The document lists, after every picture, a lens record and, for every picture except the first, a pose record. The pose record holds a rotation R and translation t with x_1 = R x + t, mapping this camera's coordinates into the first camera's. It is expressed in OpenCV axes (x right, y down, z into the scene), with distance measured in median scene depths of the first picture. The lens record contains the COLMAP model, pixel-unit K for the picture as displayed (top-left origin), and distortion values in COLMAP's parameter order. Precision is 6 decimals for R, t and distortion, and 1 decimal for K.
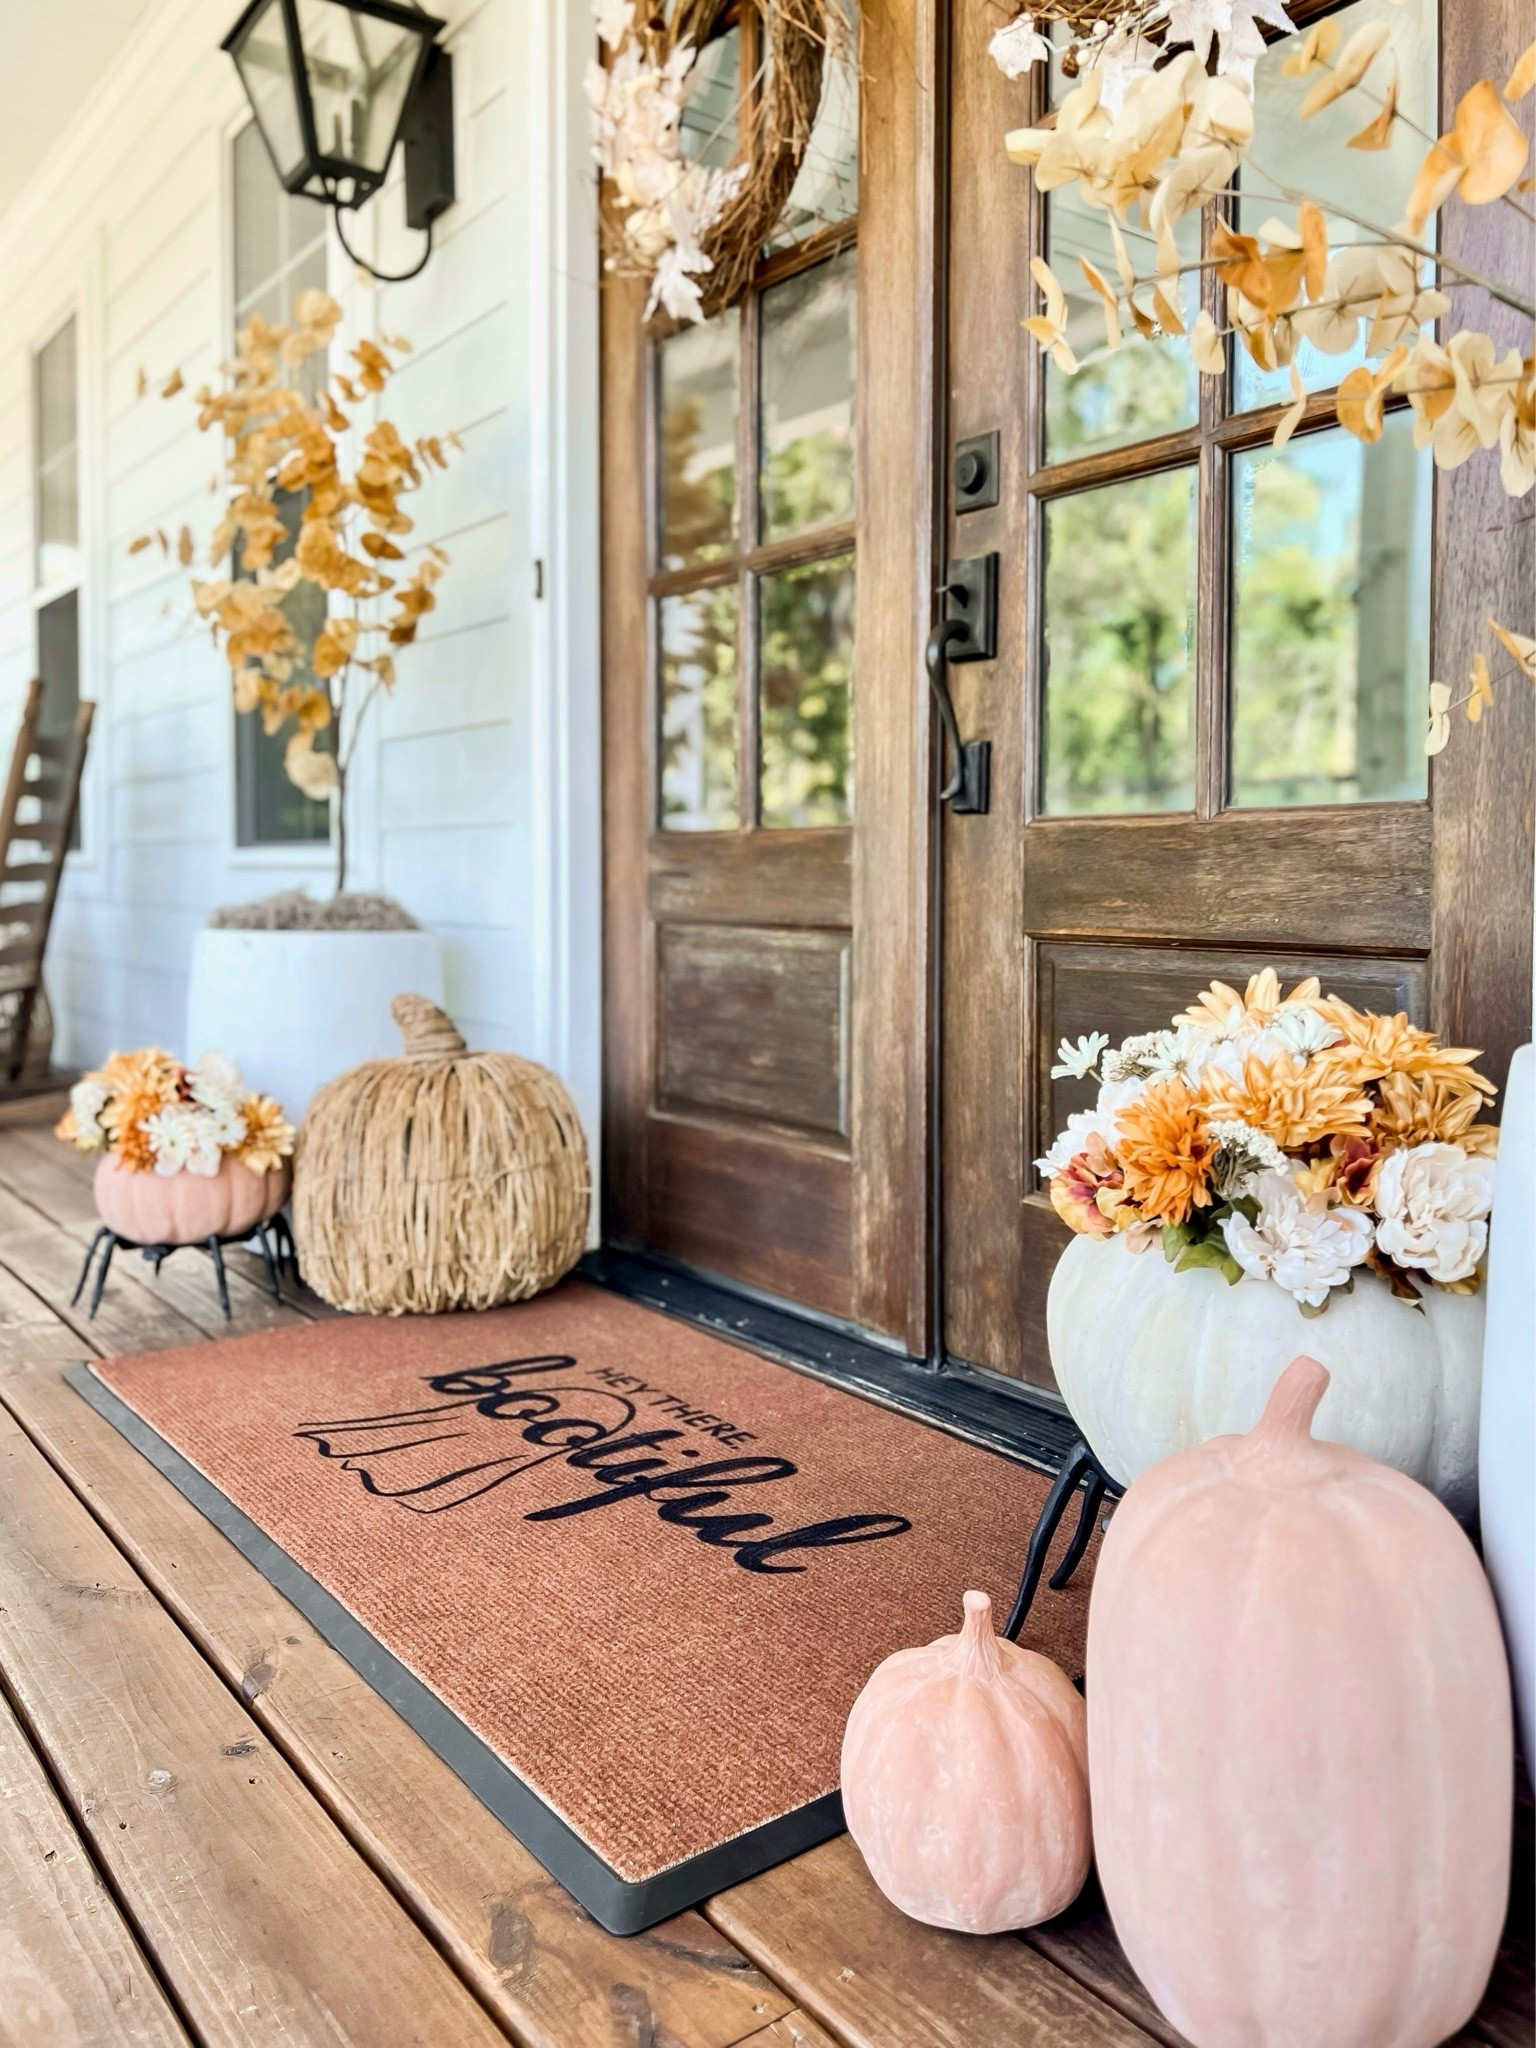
lens RADIAL K [[1559.1, 0, 782.5], [0, 1559.1, 940.3], [0, 0, 1]] dist [0.026959, 0.000570]
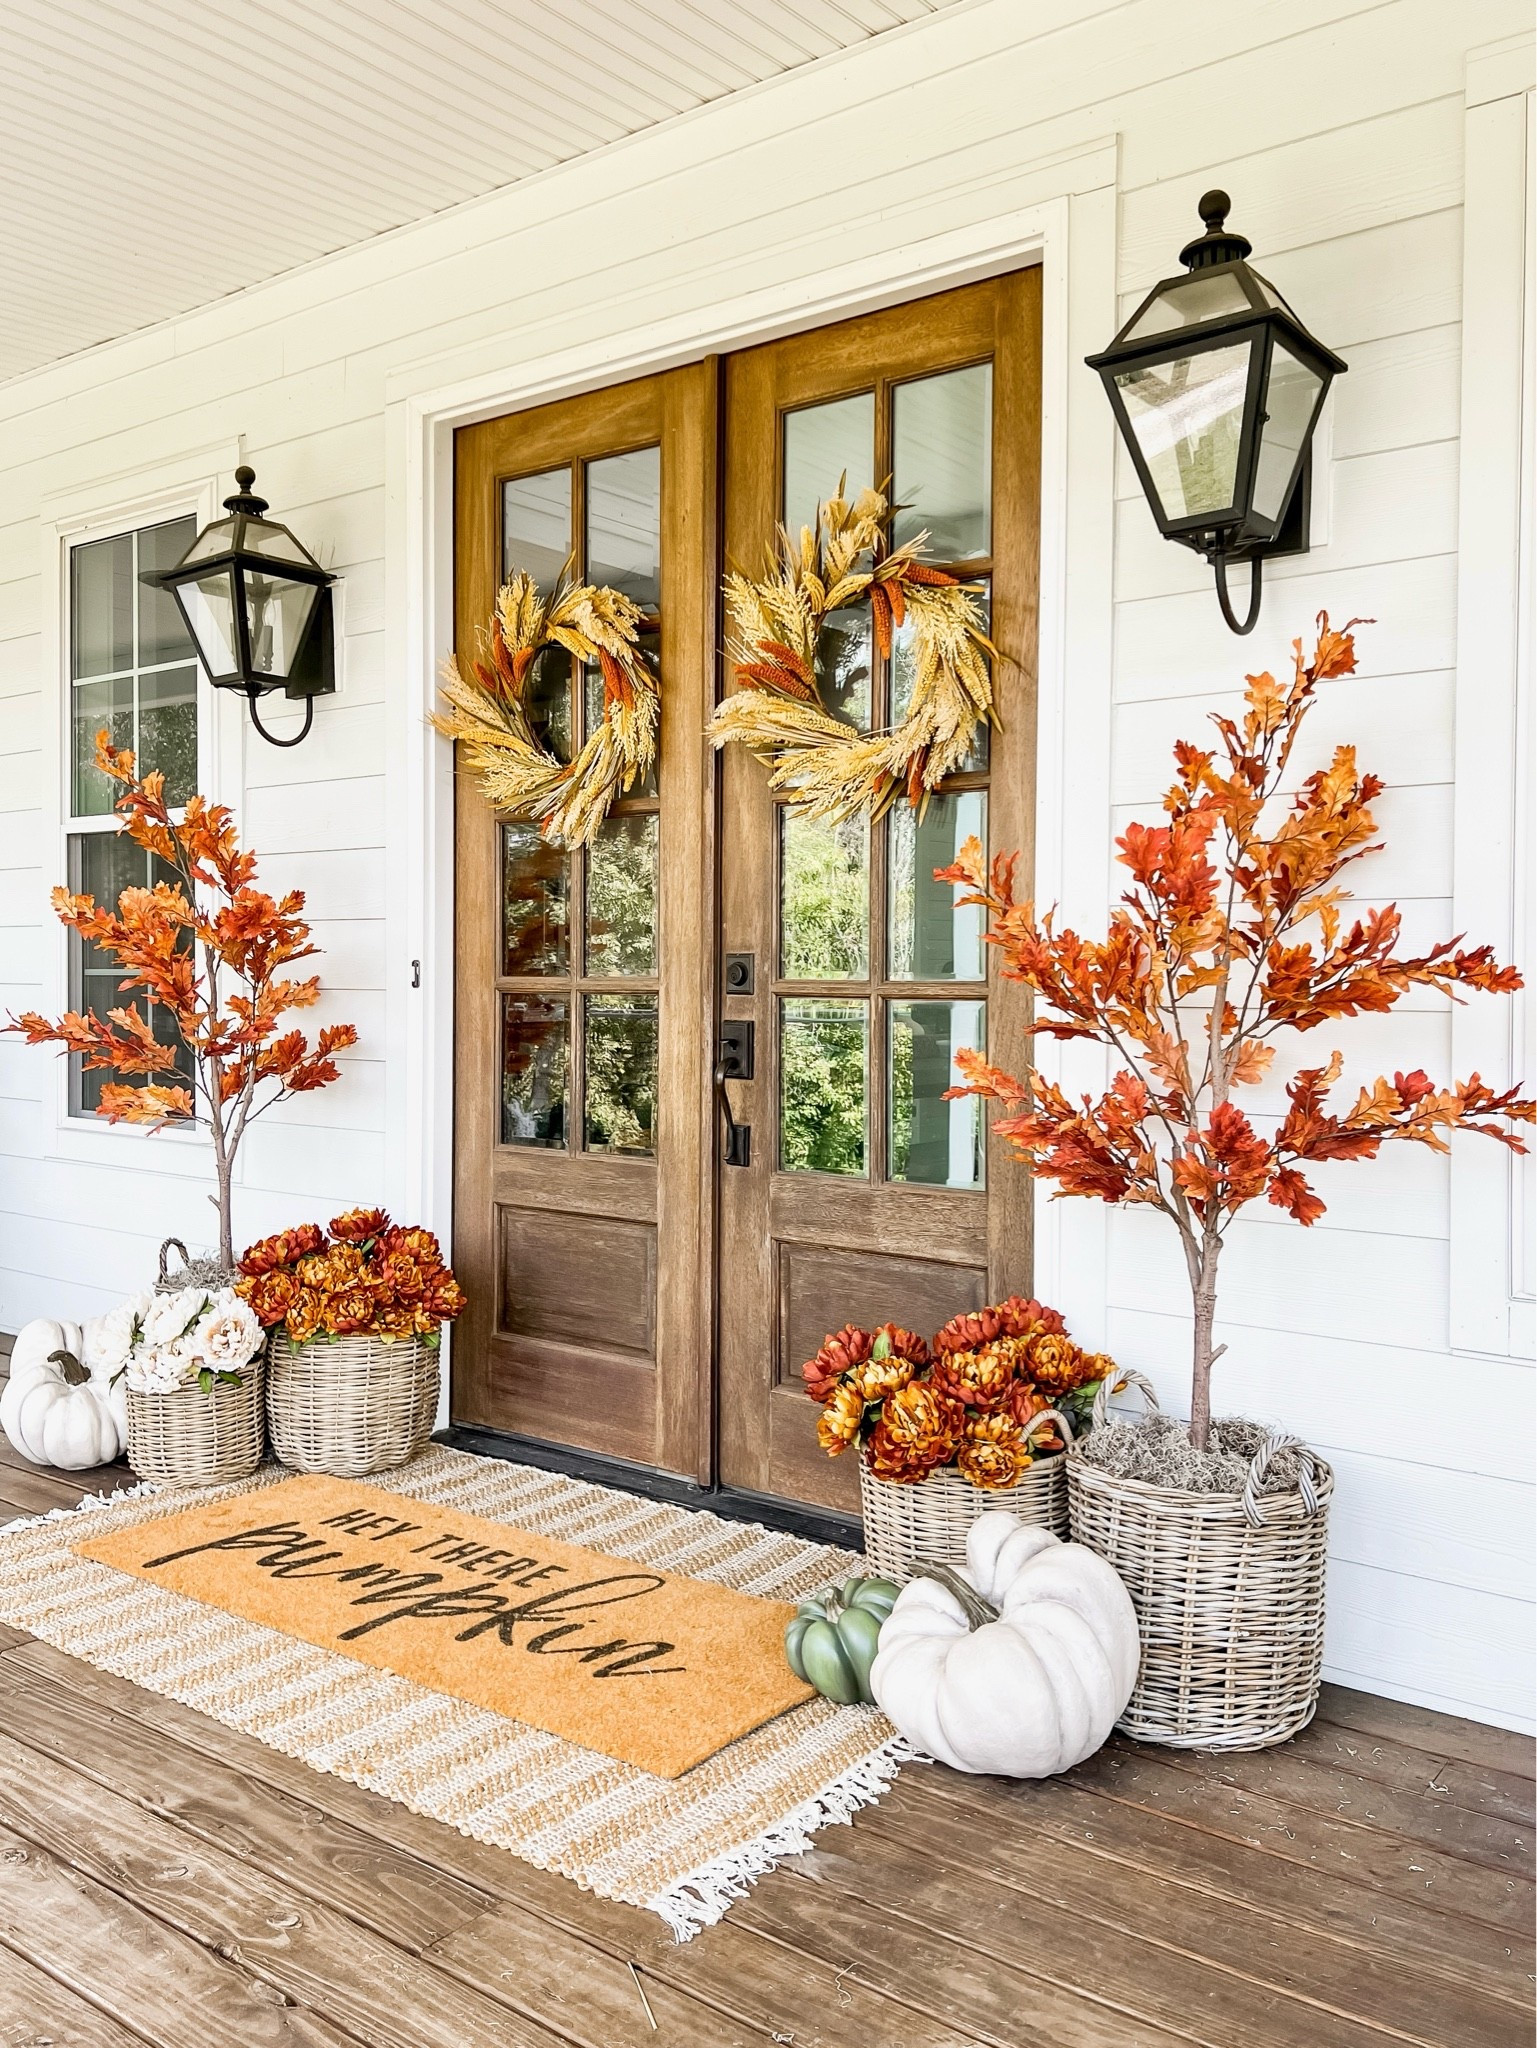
lens RADIAL K [[1668.9, 0, 742.5], [0, 1668.9, 990.7], [0, 0, 1]] dist [0.066273, -0.082080]
pose [[0.965266, -0.002537, 0.261255, -0.345198], [0.009435, 0.999639, -0.025154, -0.220758], [-0.261097, 0.026746, 0.964942, -0.769538]]
